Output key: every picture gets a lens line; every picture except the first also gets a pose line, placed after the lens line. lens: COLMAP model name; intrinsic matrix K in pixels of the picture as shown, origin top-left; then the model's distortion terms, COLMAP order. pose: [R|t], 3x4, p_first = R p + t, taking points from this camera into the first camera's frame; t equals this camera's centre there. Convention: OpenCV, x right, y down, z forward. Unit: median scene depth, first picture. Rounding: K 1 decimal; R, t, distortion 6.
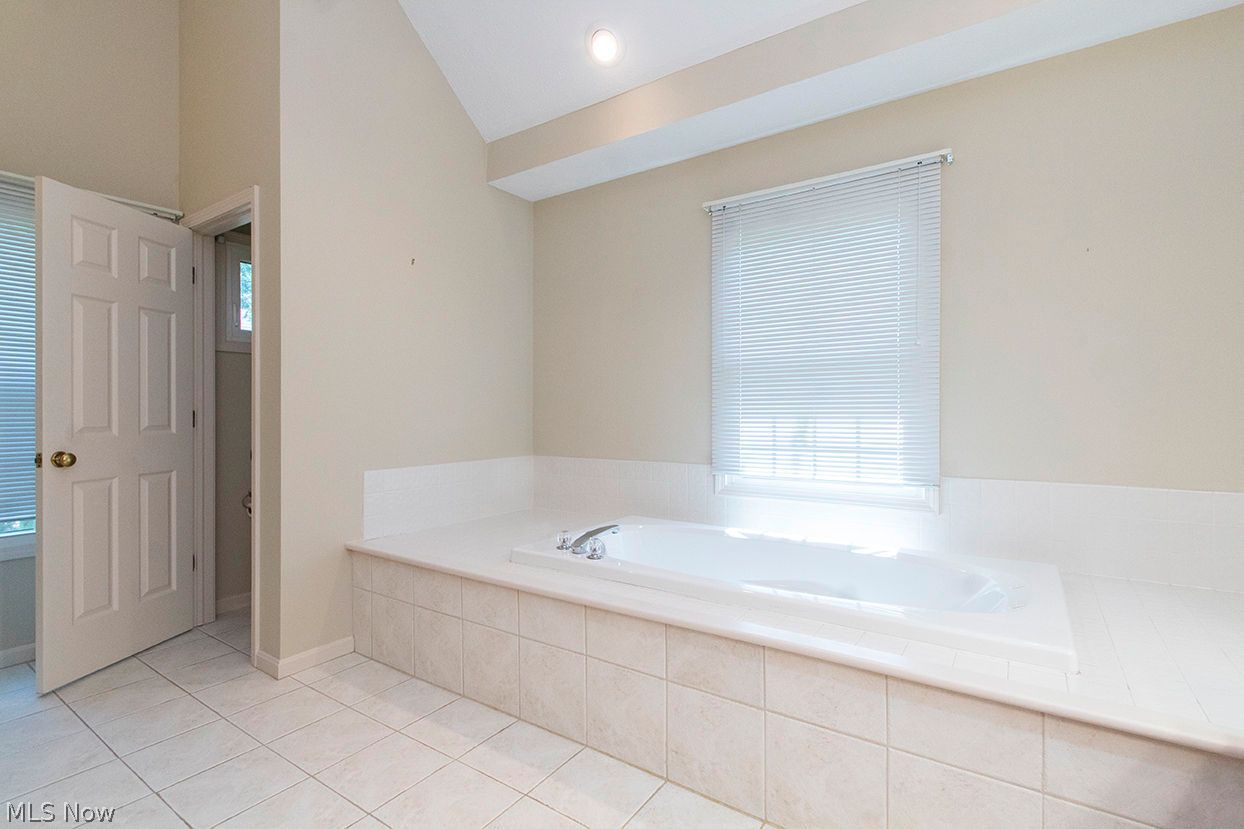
lens RADIAL K [[588.9, 0, 622.0], [0, 588.9, 414.5], [0, 0, 1]] dist [-0.002111, -0.000643]
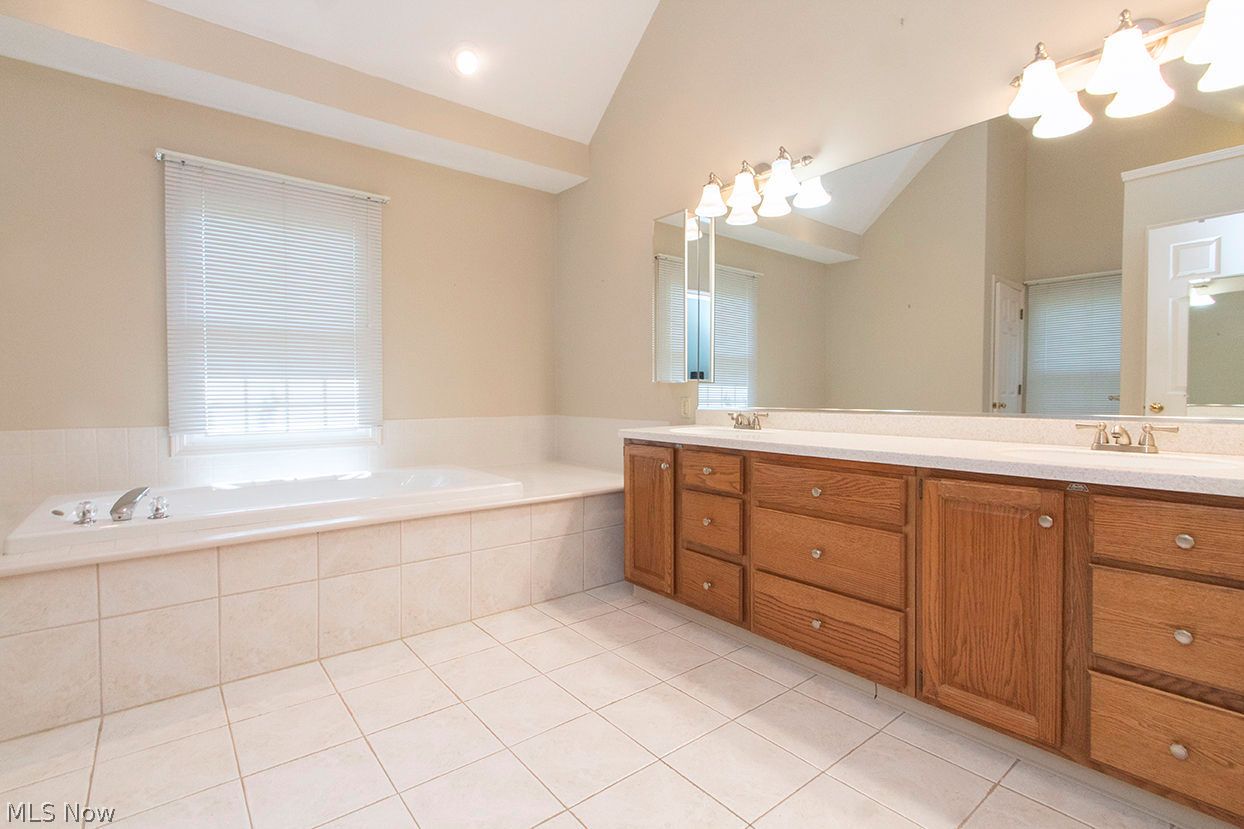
lens RADIAL K [[566.5, 0, 622.0], [0, 566.5, 414.5], [0, 0, 1]] dist [0.000360, 0.000008]
pose [[0.272482, -0.033085, 0.961592, -0.633346], [0.007286, 0.999451, 0.032322, 0.050058], [-0.962133, -0.001801, 0.272574, 0.042531]]
